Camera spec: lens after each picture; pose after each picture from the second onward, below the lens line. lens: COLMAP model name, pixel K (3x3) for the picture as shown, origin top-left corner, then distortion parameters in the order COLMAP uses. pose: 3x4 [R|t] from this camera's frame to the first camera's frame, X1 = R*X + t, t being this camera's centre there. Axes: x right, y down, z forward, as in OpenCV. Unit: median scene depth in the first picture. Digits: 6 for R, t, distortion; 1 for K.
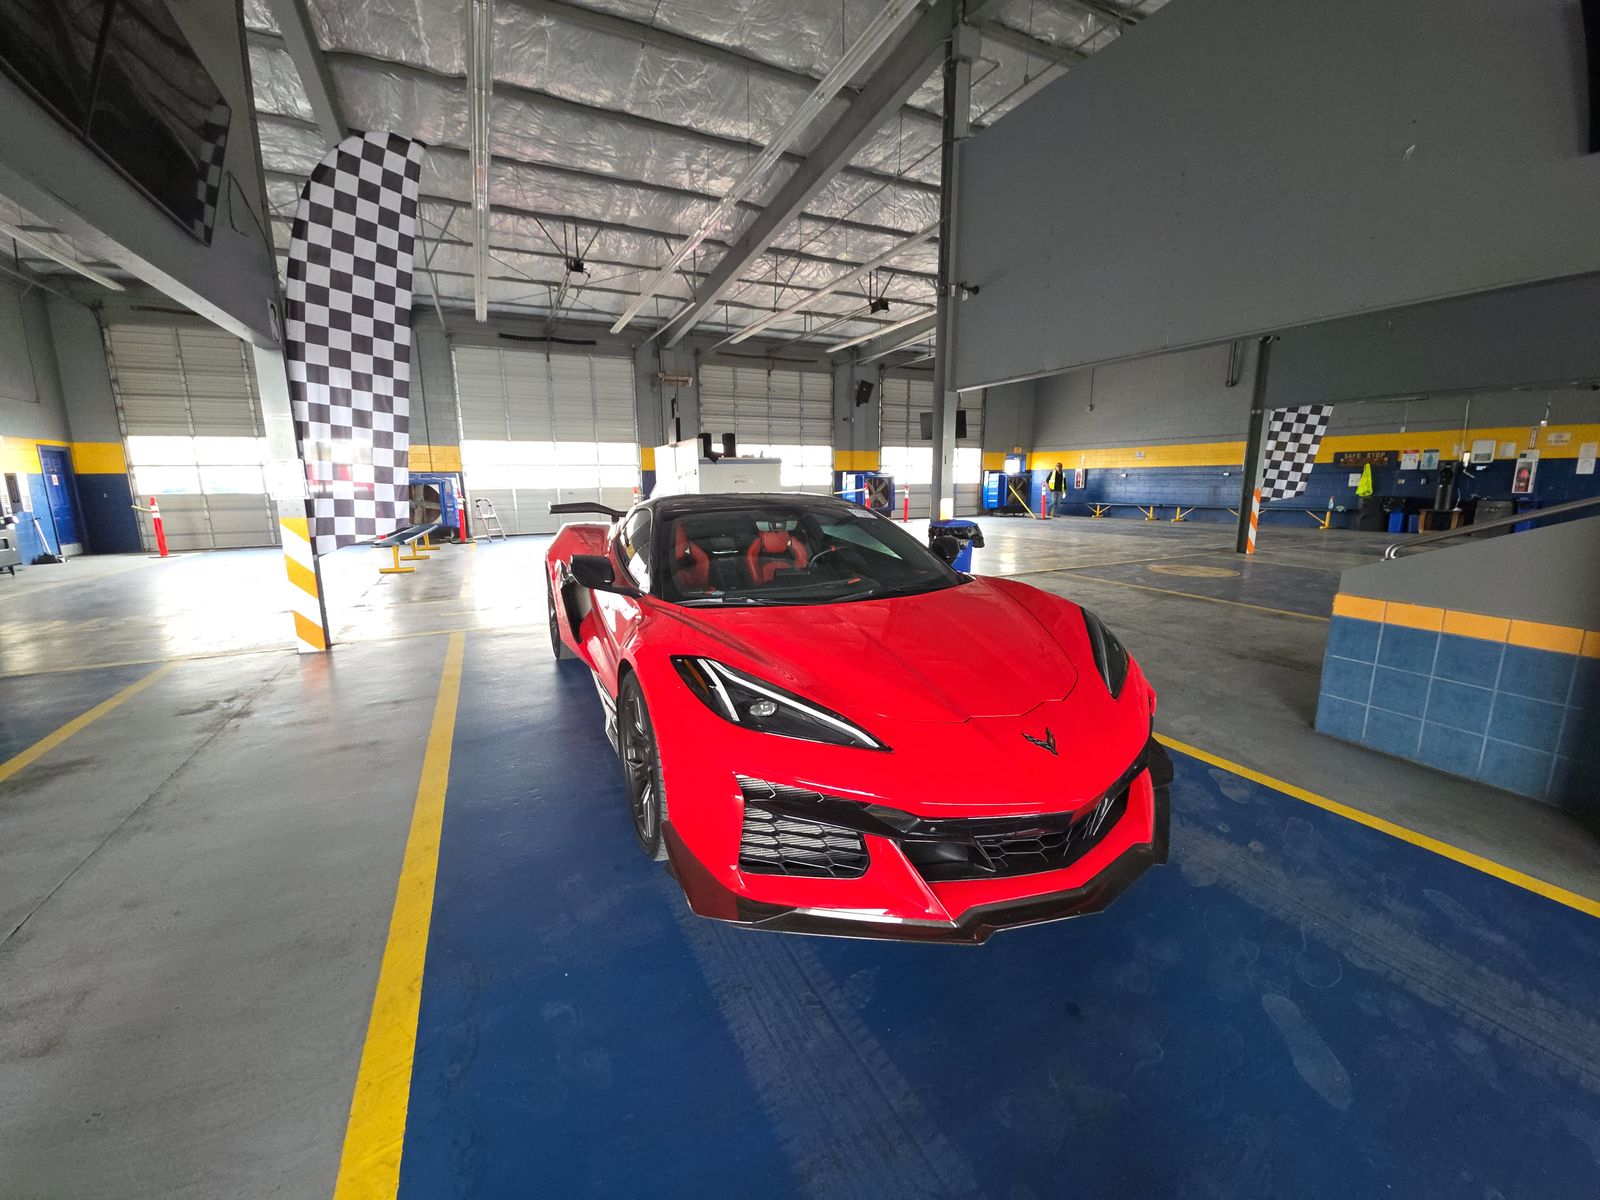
lens RADIAL K [[641.9, 0, 795.9], [0, 641.9, 594.1], [0, 0, 1]] dist [0.010881, -0.006945]
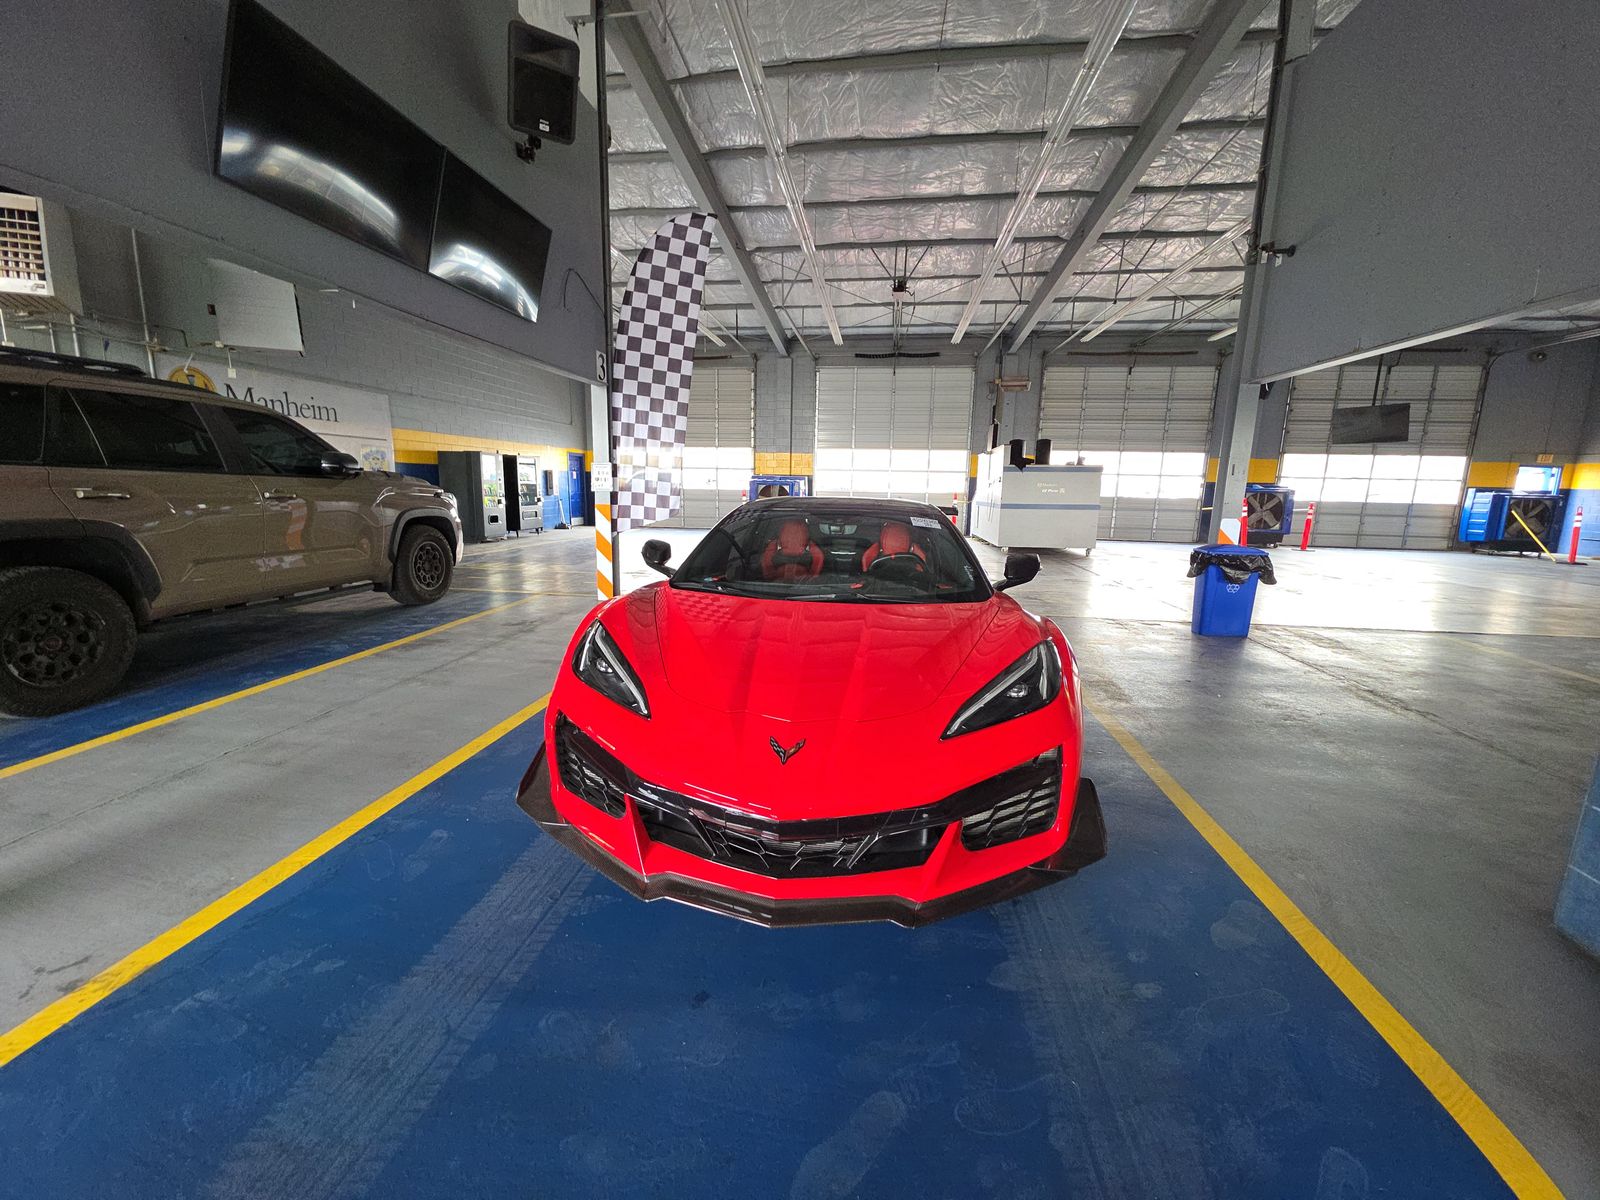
lens RADIAL K [[641.9, 0, 795.9], [0, 641.9, 594.1], [0, 0, 1]] dist [0.010881, -0.006945]
pose [[0.825910, 0.120718, -0.550727, 0.158613], [-0.126272, 0.991601, 0.027989, -0.006771], [0.549480, 0.046425, 0.834216, 0.029004]]
